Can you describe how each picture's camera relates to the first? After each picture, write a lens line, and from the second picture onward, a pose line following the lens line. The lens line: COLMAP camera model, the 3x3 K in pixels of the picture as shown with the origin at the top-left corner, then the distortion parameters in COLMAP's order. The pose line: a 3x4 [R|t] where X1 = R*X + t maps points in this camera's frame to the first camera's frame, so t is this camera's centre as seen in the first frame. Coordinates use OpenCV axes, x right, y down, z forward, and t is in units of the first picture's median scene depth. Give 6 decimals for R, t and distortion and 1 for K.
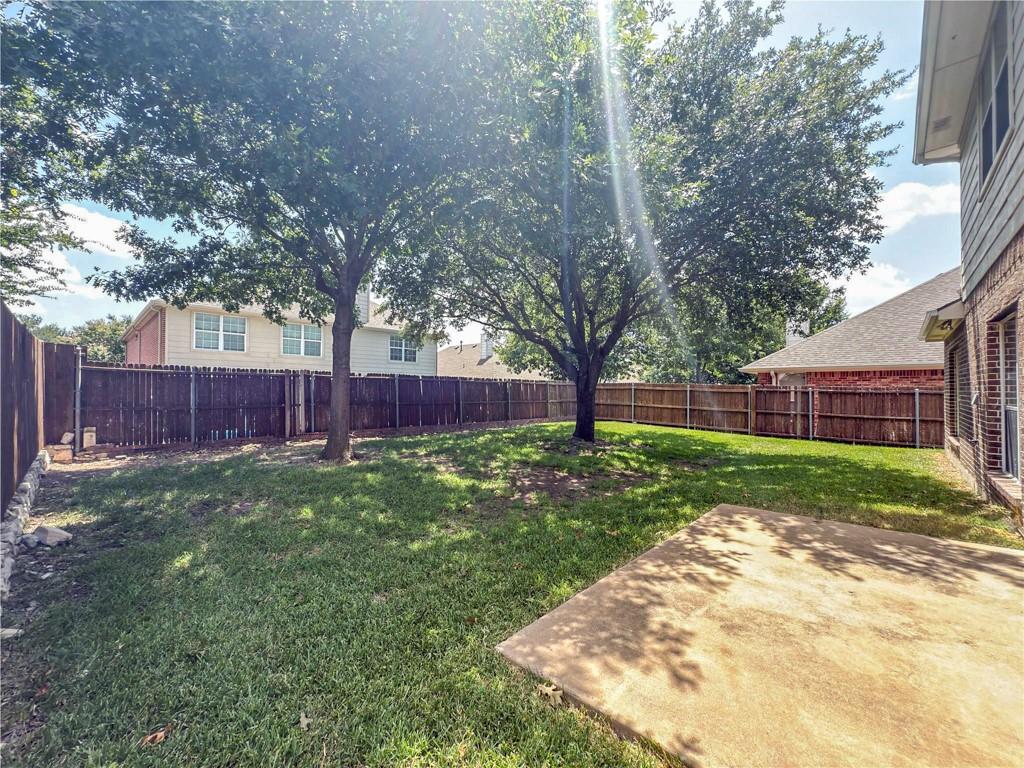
lens RADIAL K [[406.8, 0, 511.4], [0, 406.8, 383.5], [0, 0, 1]] dist [0.000666, 0.000251]
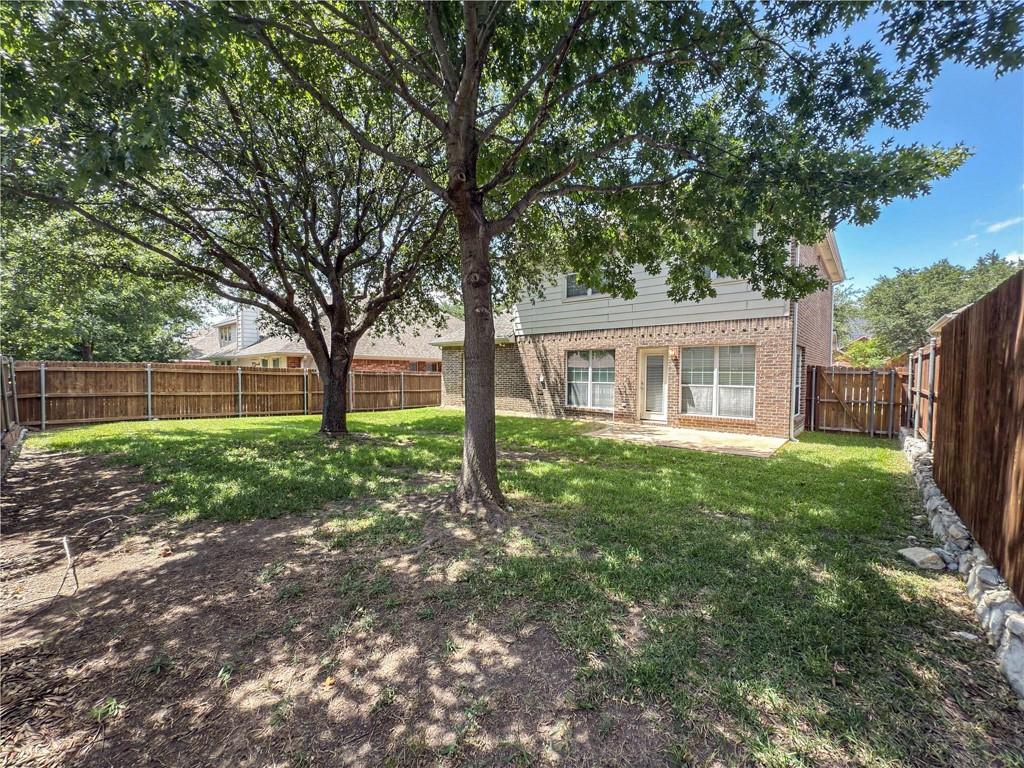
lens RADIAL K [[406.8, 0, 511.4], [0, 406.8, 383.5], [0, 0, 1]] dist [0.000666, 0.000251]
pose [[-0.022705, -0.035034, 0.999128, -0.500155], [-0.025666, 0.999077, 0.034449, -0.007977], [-0.999413, -0.024862, -0.023583, 0.471962]]
